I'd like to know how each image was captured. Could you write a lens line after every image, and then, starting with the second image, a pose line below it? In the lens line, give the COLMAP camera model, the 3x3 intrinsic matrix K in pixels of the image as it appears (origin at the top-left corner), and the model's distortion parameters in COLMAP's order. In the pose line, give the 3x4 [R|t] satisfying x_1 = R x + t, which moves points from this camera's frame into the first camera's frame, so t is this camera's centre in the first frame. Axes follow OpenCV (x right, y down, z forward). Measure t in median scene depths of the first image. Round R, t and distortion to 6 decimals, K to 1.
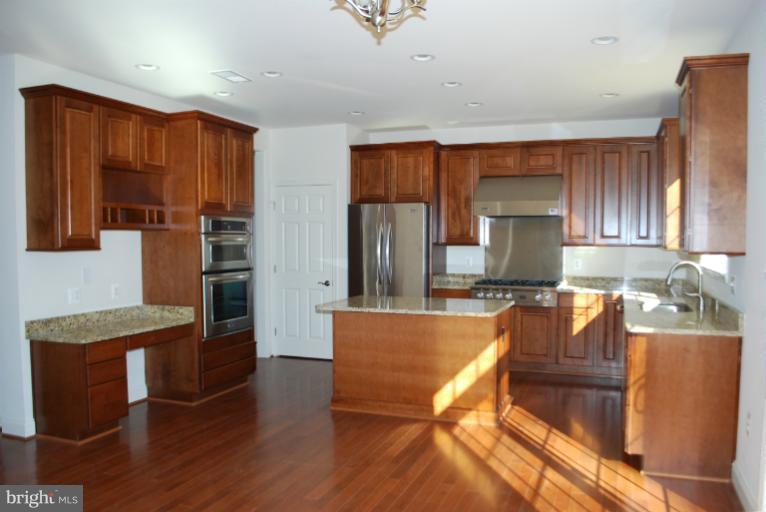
lens RADIAL K [[620.6, 0, 386.3], [0, 620.6, 273.4], [0, 0, 1]] dist [-0.084625, 0.006947]
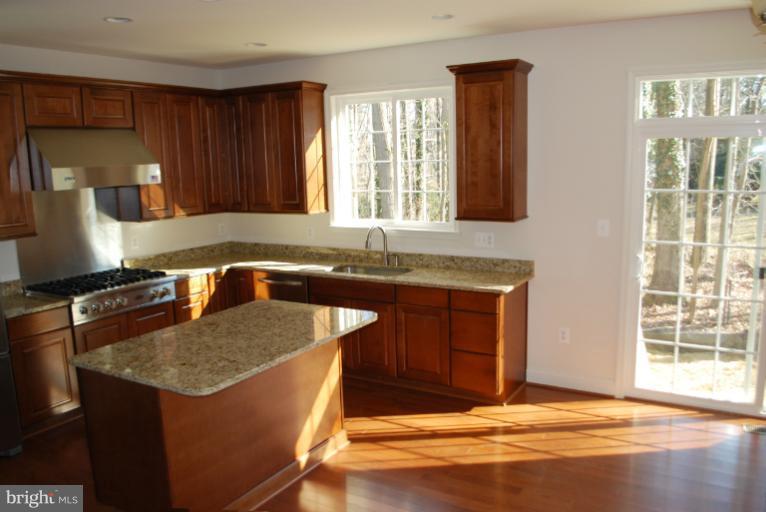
lens RADIAL K [[620.6, 0, 386.3], [0, 620.6, 273.4], [0, 0, 1]] dist [-0.084625, 0.006947]
pose [[0.157517, -0.186456, 0.969754, -0.438637], [0.075954, 0.981392, 0.176356, -0.095972], [-0.984591, 0.045877, 0.168748, 0.574171]]
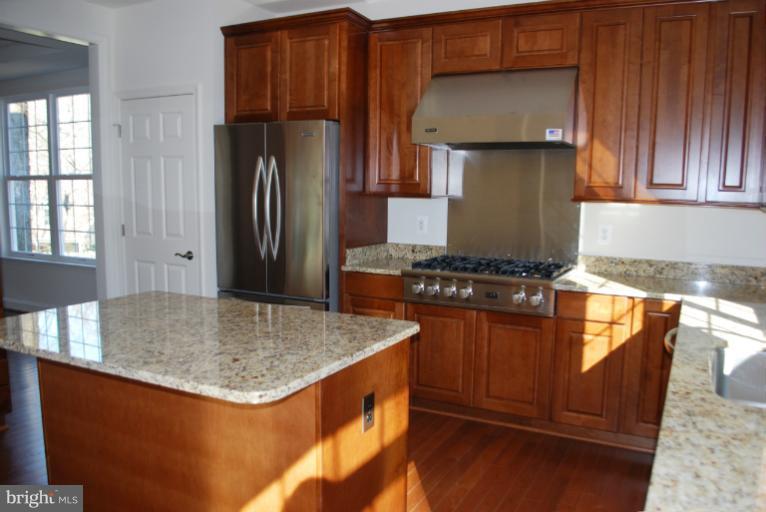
lens RADIAL K [[620.6, 0, 386.3], [0, 620.6, 273.4], [0, 0, 1]] dist [-0.084625, 0.006947]
pose [[0.993613, 0.029844, -0.108824, 0.184184], [-0.020974, 0.996431, 0.081760, -0.022455], [0.110876, -0.078955, 0.990693, 0.448480]]
